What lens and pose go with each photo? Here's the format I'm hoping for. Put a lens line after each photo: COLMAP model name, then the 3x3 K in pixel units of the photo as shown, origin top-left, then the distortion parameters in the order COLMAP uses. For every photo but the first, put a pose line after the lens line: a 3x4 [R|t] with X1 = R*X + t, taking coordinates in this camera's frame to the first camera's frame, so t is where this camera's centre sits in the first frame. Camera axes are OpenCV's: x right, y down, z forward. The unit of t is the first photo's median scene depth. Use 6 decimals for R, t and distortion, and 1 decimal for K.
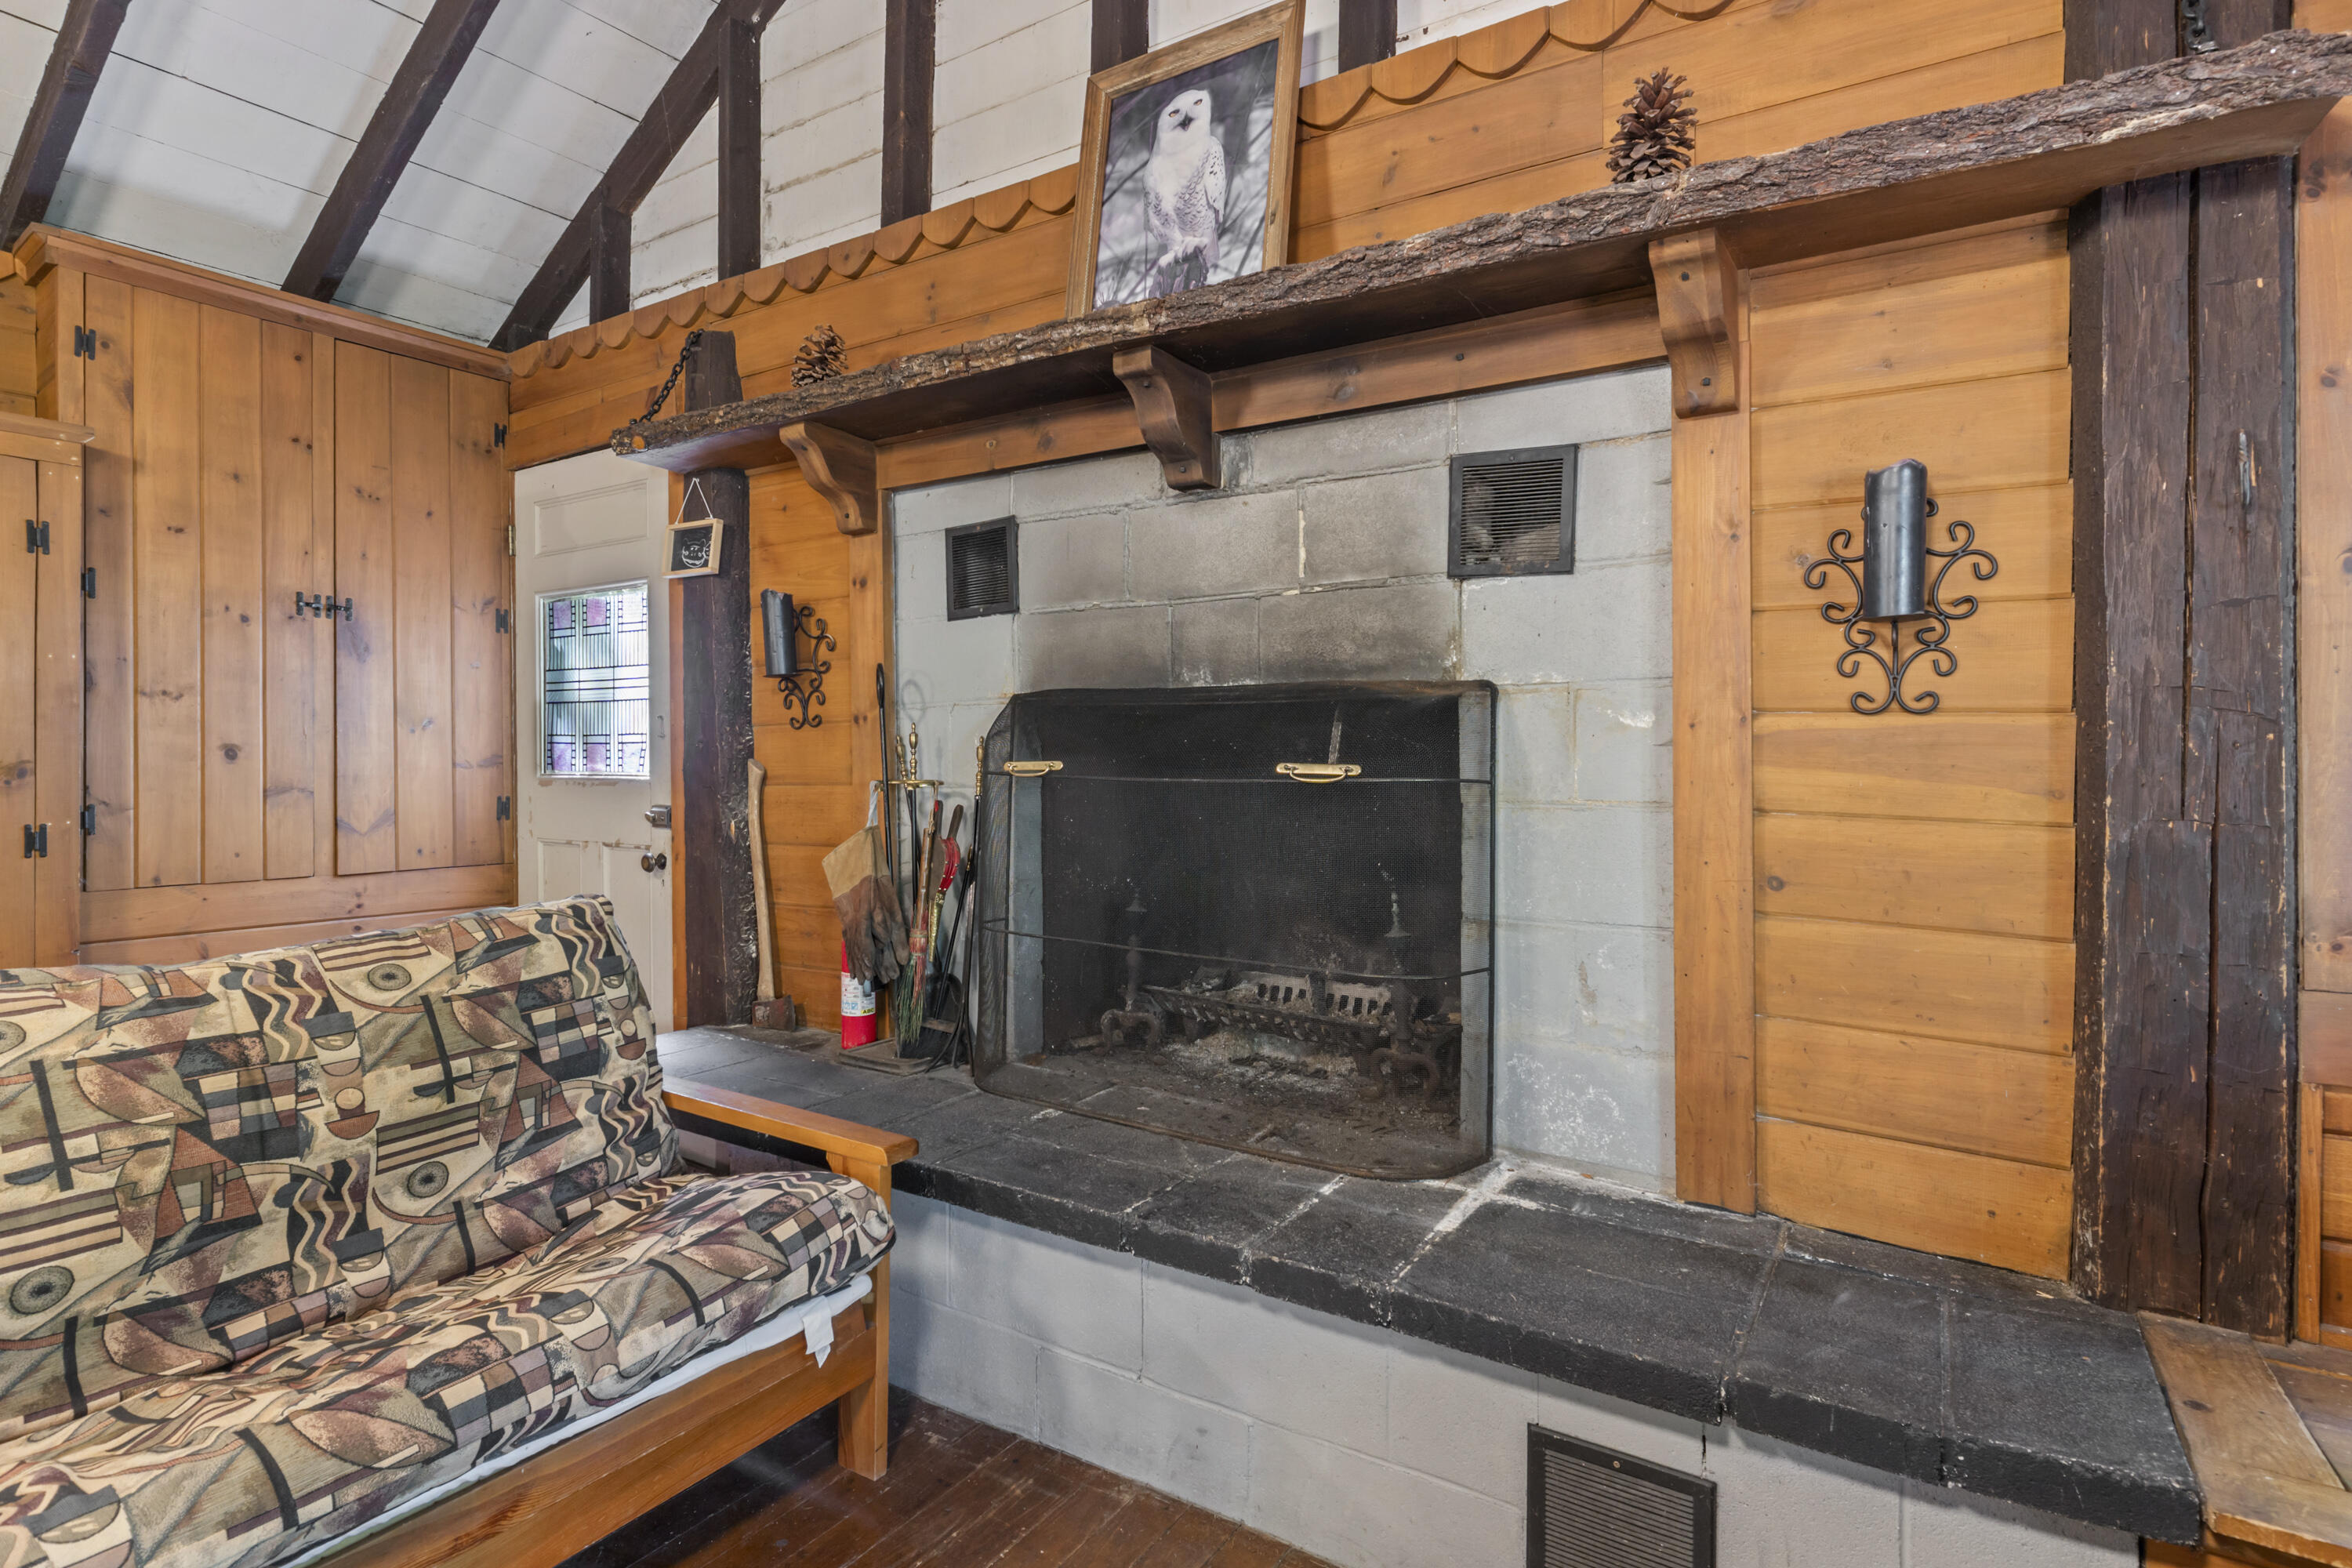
lens RADIAL K [[1146.5, 0, 1174.8], [0, 1146.5, 761.9], [0, 0, 1]] dist [-0.006322, 0.000579]
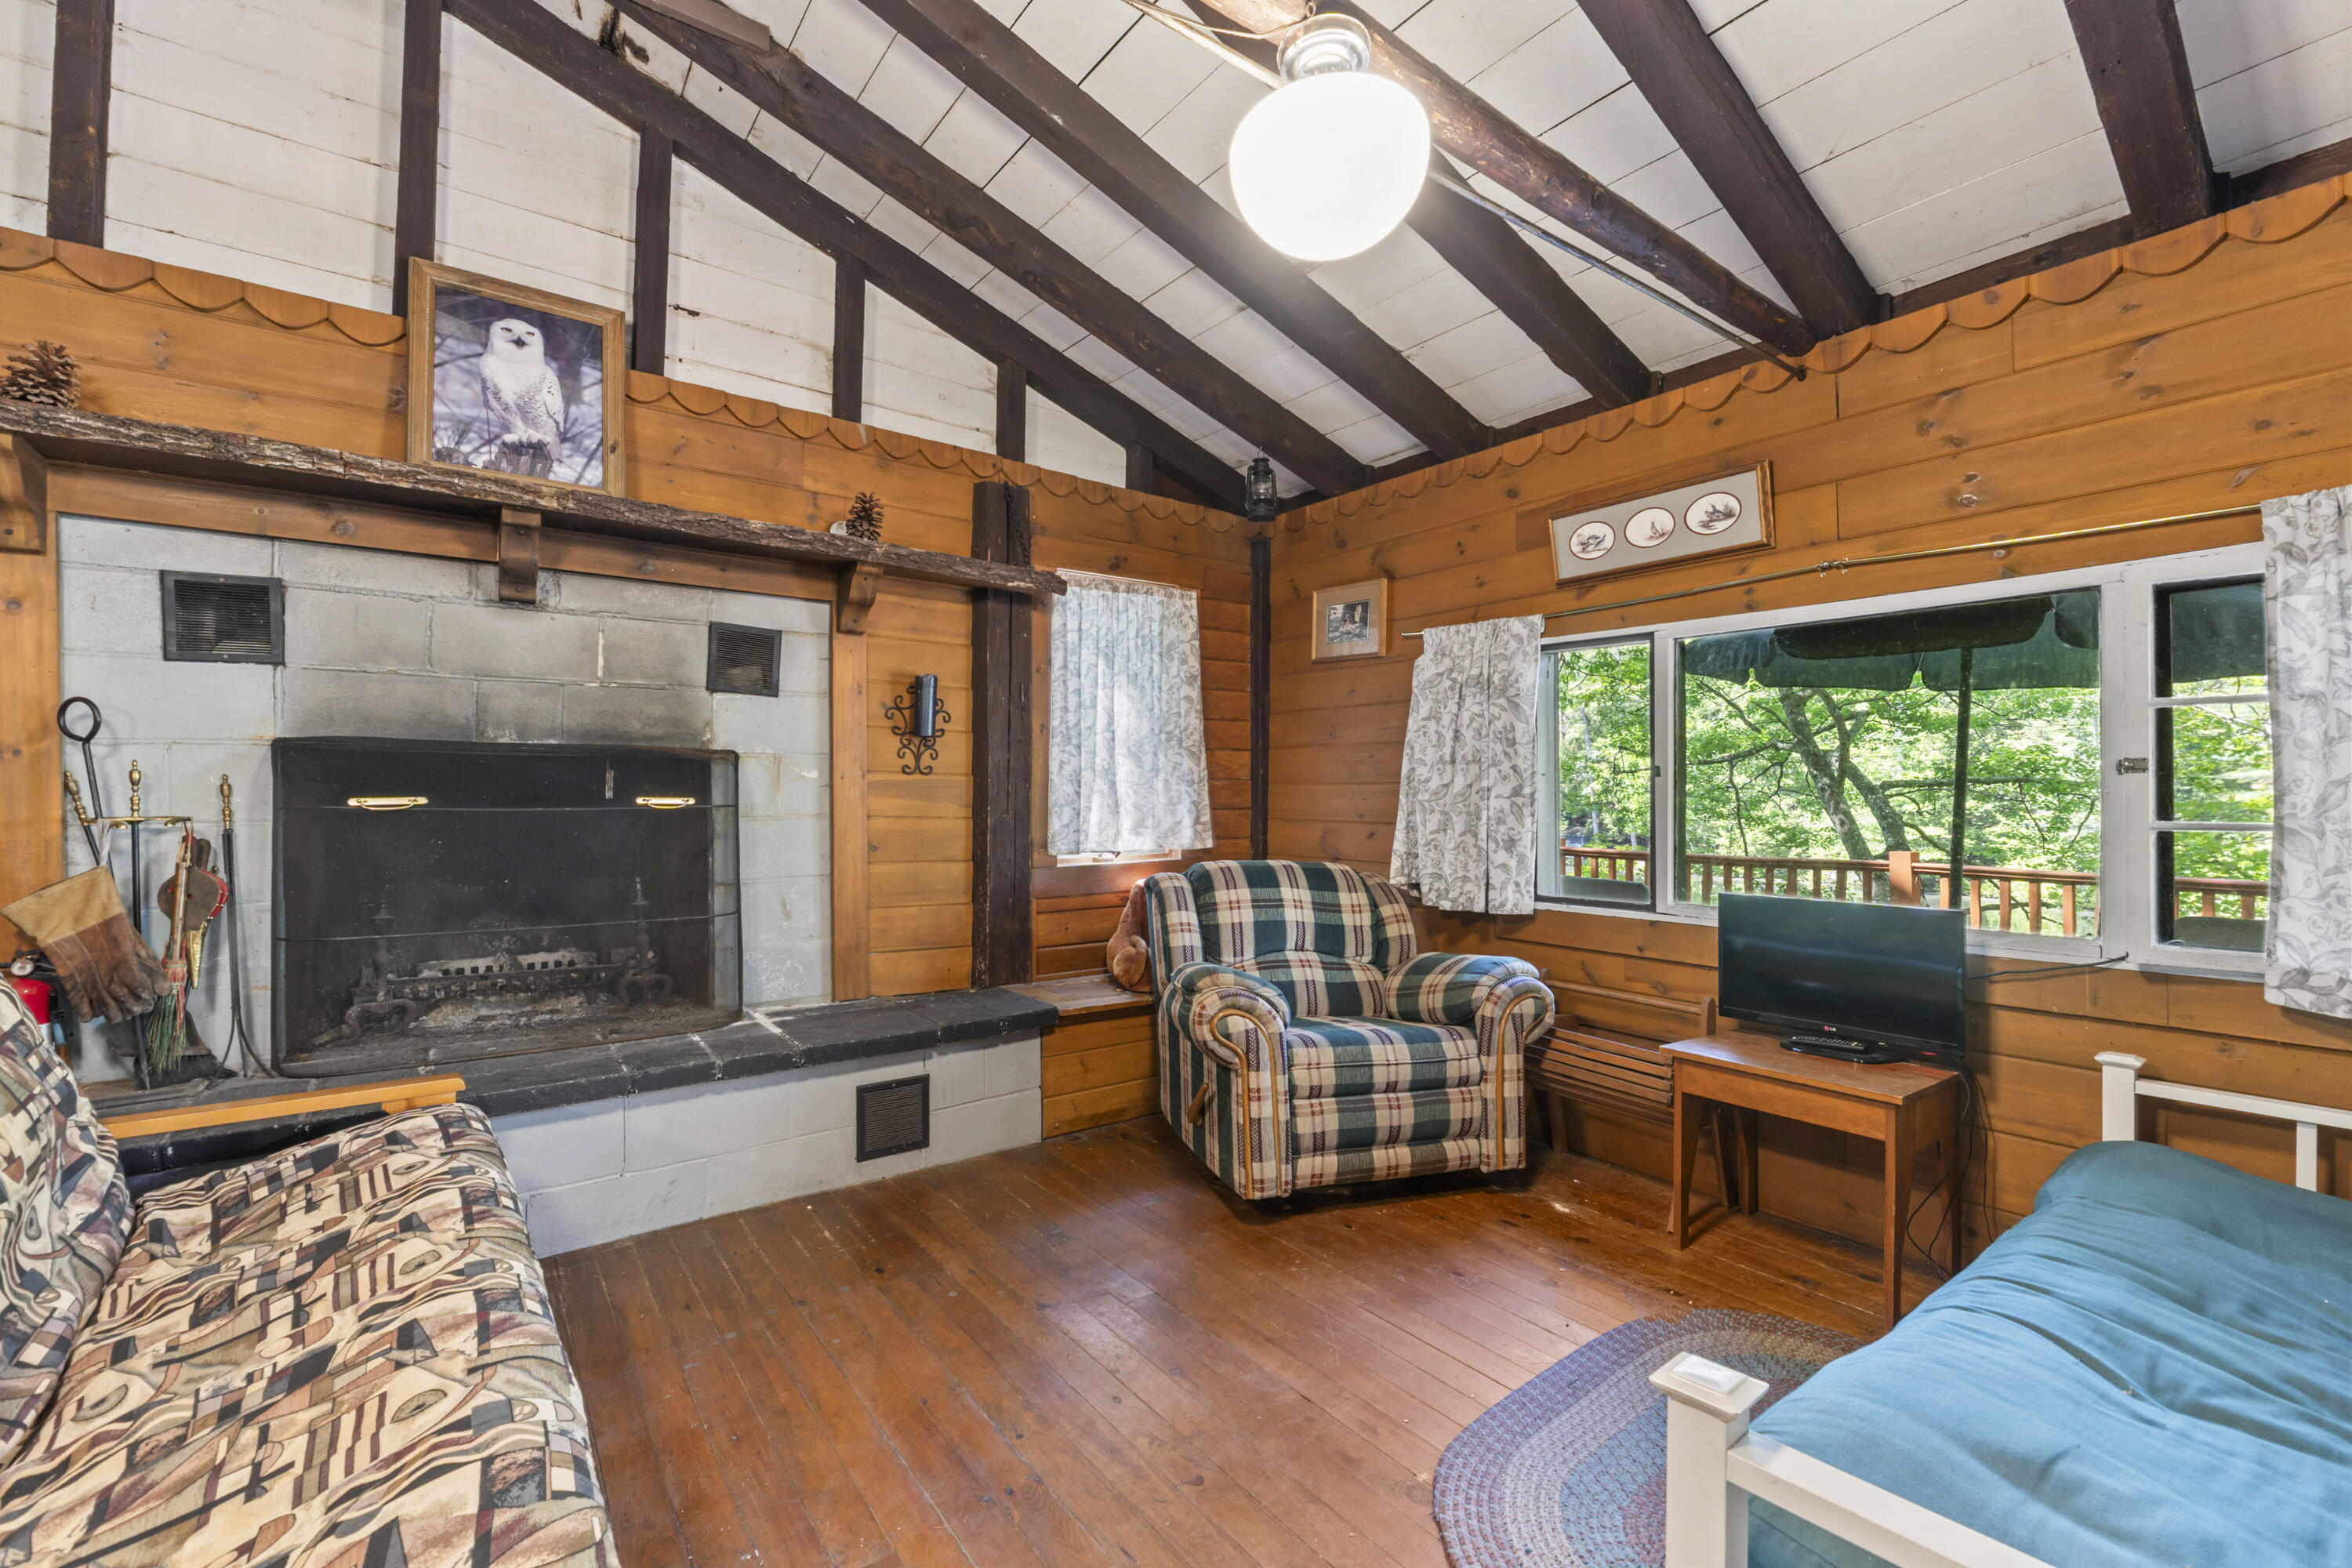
lens RADIAL K [[993.6, 0, 1176.0], [0, 993.6, 784.0], [0, 0, 1]] dist [-0.005896, -0.000184]
pose [[0.355149, -0.000274, 0.934810, -0.887224], [-0.001276, 0.999999, 0.000778, -0.018598], [-0.934809, -0.001470, 0.355149, -0.199833]]
